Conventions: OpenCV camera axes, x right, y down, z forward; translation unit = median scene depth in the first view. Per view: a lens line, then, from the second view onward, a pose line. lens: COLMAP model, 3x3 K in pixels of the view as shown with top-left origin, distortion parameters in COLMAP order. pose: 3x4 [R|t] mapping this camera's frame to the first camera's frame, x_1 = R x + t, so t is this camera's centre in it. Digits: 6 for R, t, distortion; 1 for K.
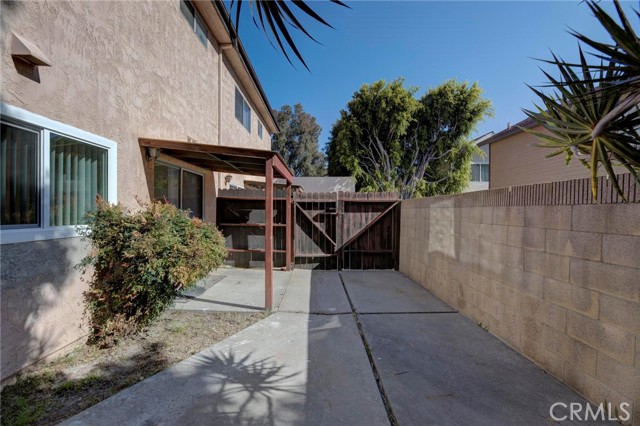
lens RADIAL K [[262.5, 0, 318.9], [0, 262.5, 215.0], [0, 0, 1]] dist [-0.002798, -0.003281]
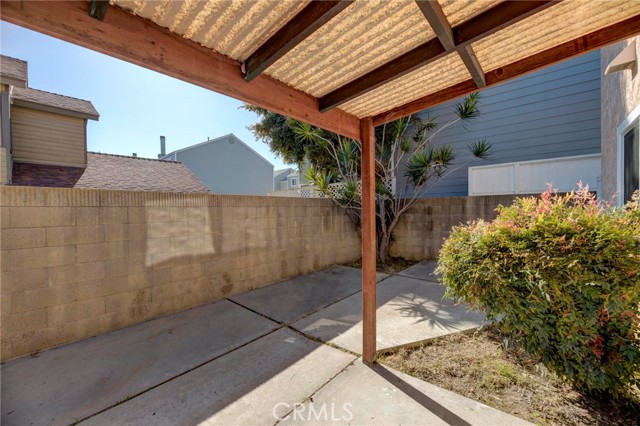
lens RADIAL K [[262.5, 0, 310.0], [0, 262.5, 210.5], [0, 0, 1]] dist [-0.002798, -0.003281]
pose [[-0.718822, 0.001644, 0.695192, -0.650126], [0.019591, 0.999648, 0.017892, -0.030706], [-0.694918, 0.026481, -0.718601, 1.890699]]
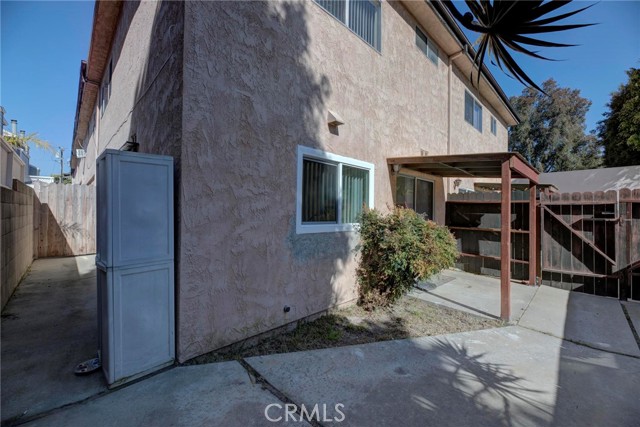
lens RADIAL K [[262.5, 0, 323.5], [0, 262.5, 208.2], [0, 0, 1]] dist [-0.002798, -0.003281]
pose [[0.700955, -0.006080, -0.713179, 0.027326], [-0.021136, 0.999347, -0.029294, 0.001214], [0.712892, 0.035607, 0.700369, -0.156799]]
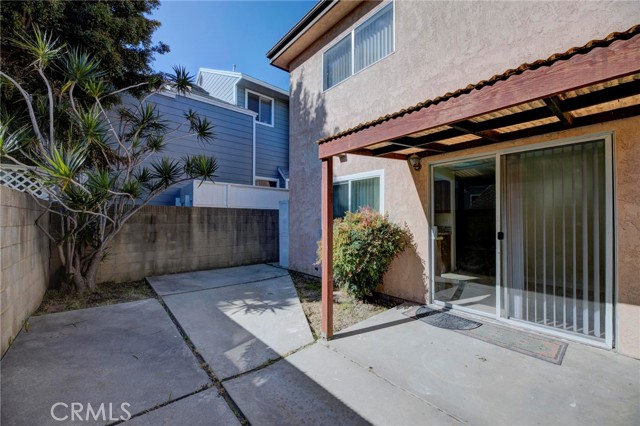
lens RADIAL K [[262.5, 0, 328.7], [0, 262.5, 220.9], [0, 0, 1]] dist [-0.002798, -0.003281]
pose [[-0.754606, -0.003656, -0.656168, 0.405485], [-0.016559, 0.999772, 0.013473, -0.011130], [0.655969, 0.021032, -0.754494, 1.946792]]
